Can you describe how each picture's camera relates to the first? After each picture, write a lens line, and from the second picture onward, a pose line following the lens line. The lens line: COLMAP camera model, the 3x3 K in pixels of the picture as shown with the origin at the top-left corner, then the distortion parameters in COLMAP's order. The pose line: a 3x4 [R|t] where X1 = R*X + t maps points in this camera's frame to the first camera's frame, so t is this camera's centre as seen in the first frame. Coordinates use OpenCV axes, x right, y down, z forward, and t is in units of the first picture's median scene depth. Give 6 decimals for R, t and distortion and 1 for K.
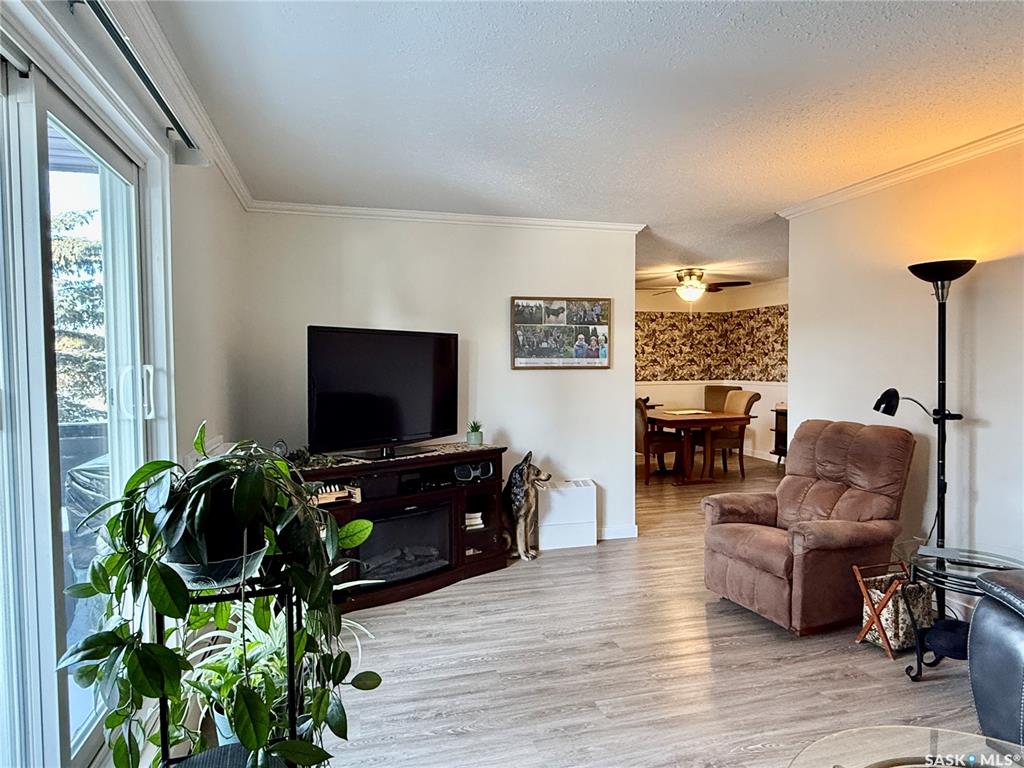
lens RADIAL K [[616.6, 0, 506.2], [0, 616.6, 385.8], [0, 0, 1]] dist [-0.002668, 0.002405]
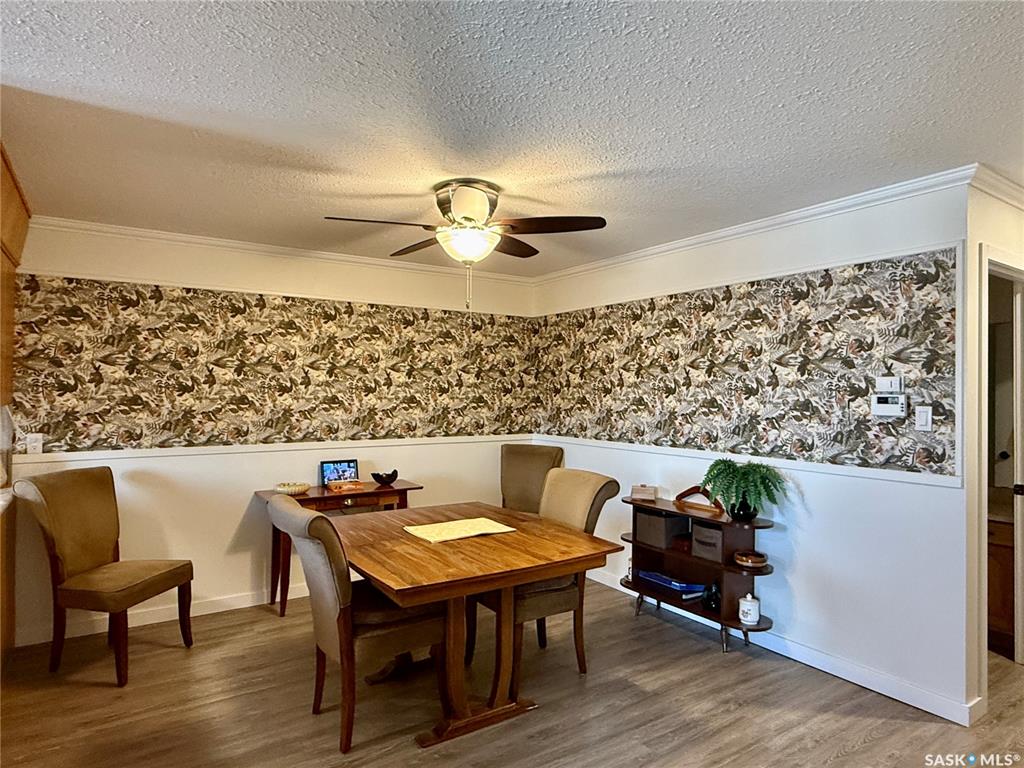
lens RADIAL K [[616.6, 0, 507.5], [0, 616.6, 385.1], [0, 0, 1]] dist [-0.002668, 0.002405]
pose [[0.949354, 0.019525, 0.313603, 0.153456], [-0.003930, 0.998727, -0.050284, -0.026748], [-0.314185, 0.046504, 0.948222, 0.472449]]
